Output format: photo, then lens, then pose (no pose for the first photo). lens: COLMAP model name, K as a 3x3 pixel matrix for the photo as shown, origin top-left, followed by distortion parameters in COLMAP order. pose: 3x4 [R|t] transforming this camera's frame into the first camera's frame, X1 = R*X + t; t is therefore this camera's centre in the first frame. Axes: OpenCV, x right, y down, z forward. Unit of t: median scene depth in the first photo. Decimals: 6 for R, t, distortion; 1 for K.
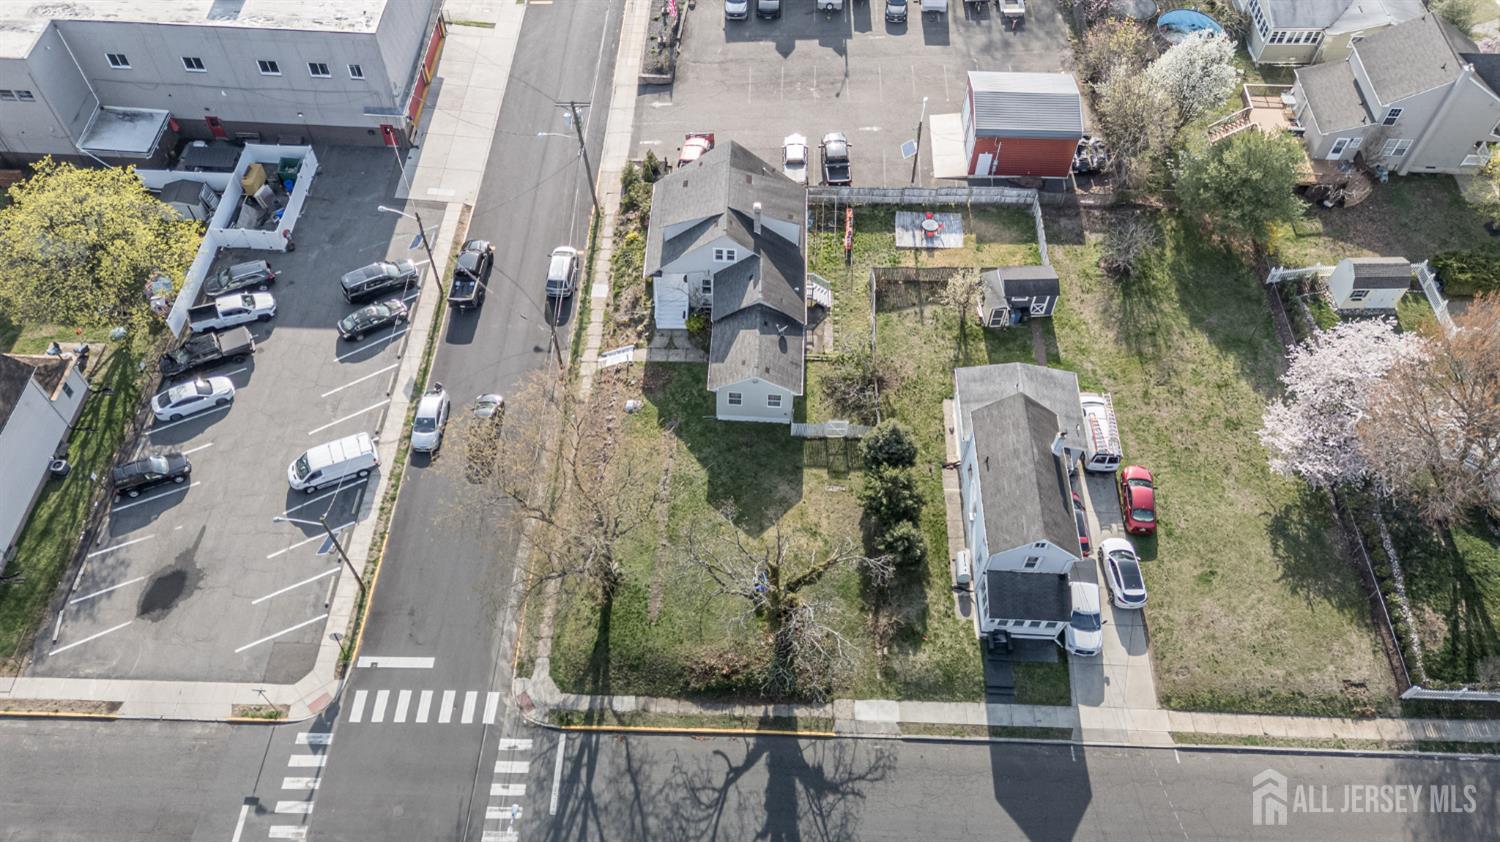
lens RADIAL K [[1094.0, 0, 750.0], [0, 1094.0, 421.0], [0, 0, 1]] dist [0.110860, -0.150966]
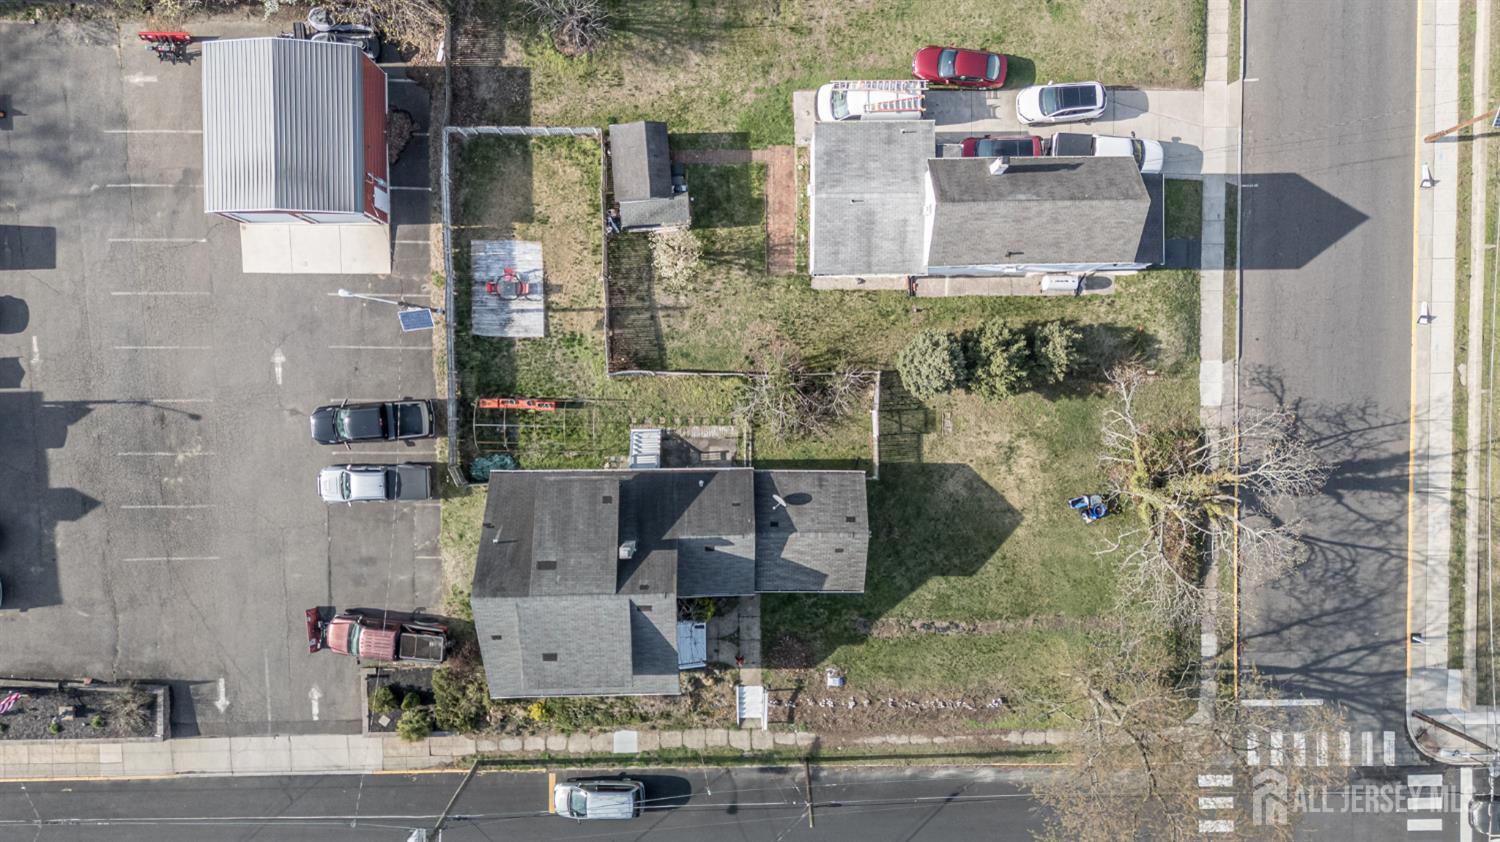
lens RADIAL K [[1093.3, 0, 750.0], [0, 1093.3, 421.0], [0, 0, 1]] dist [0.085977, -0.082944]
pose [[-0.039252, -0.998918, -0.024925, 0.108246], [0.793241, -0.046320, 0.607143, -0.573848], [-0.607641, 0.004060, 0.794202, 0.424750]]
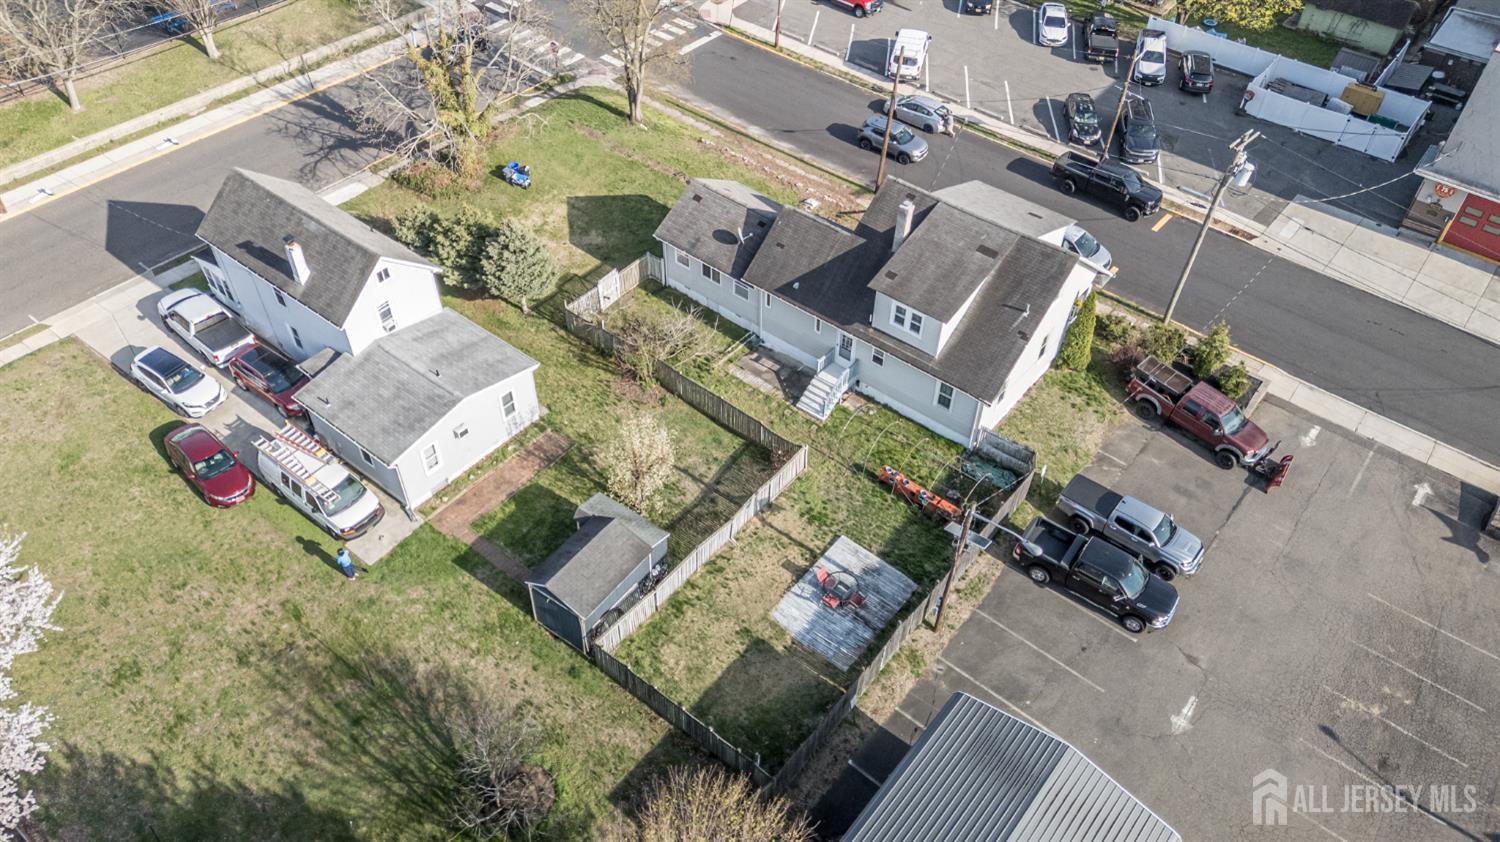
lens RADIAL K [[1093.3, 0, 750.0], [0, 1093.3, 421.0], [0, 0, 1]] dist [0.085977, -0.082944]
pose [[-0.600584, 0.551501, -0.578918, 0.521121], [-0.663175, 0.060875, 0.745985, -0.630805], [0.446653, 0.831950, 0.329180, 0.894700]]
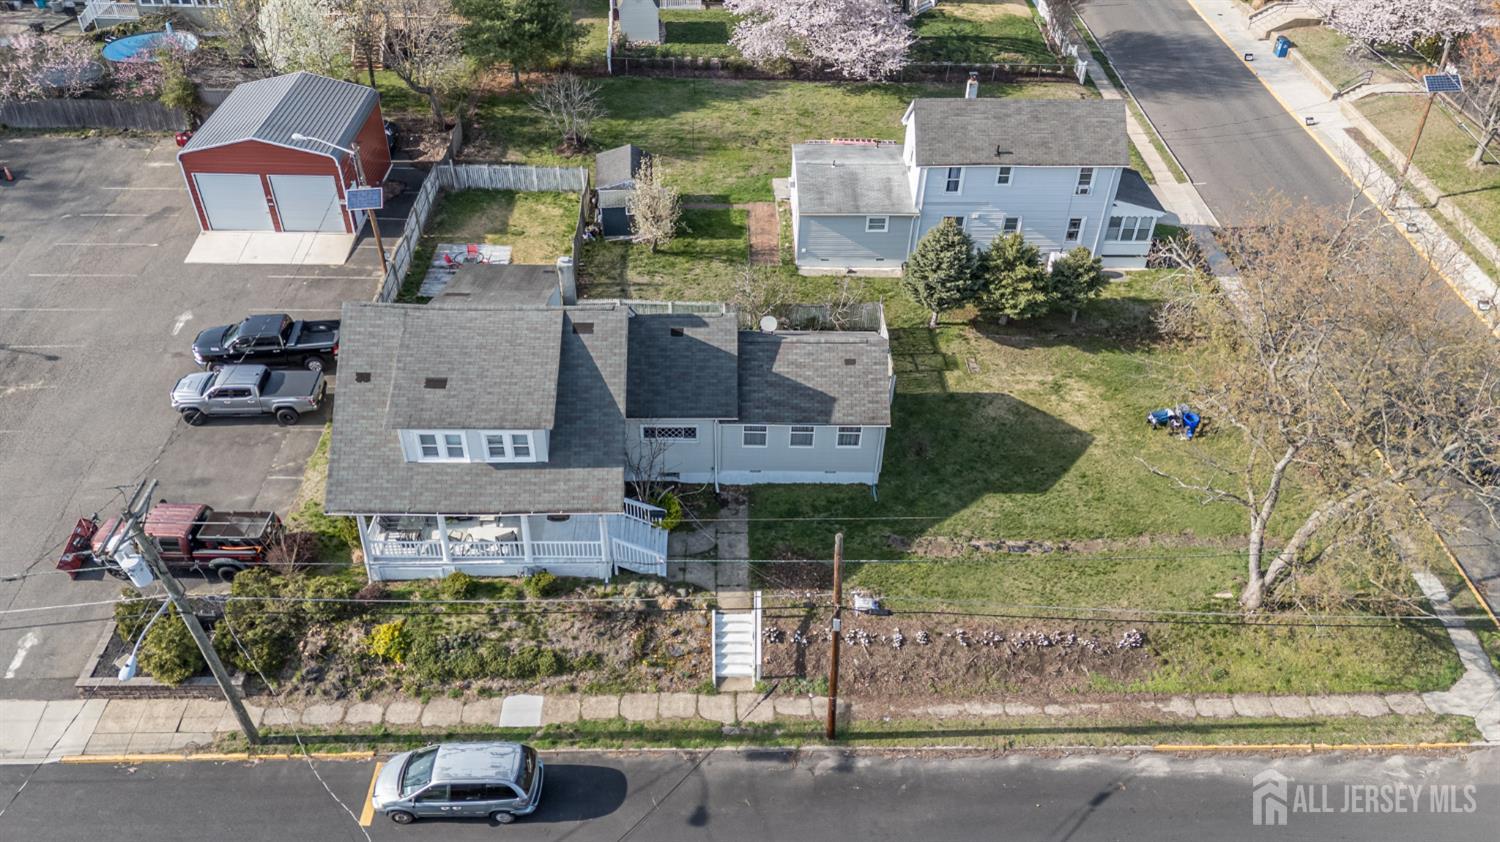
lens RADIAL K [[1093.3, 0, 750.0], [0, 1093.3, 421.0], [0, 0, 1]] dist [0.085977, -0.082944]
pose [[-0.054153, -0.634802, 0.770775, -0.472123], [0.794690, 0.439978, 0.418194, -0.326475], [-0.604595, 0.635174, 0.480645, 0.778114]]
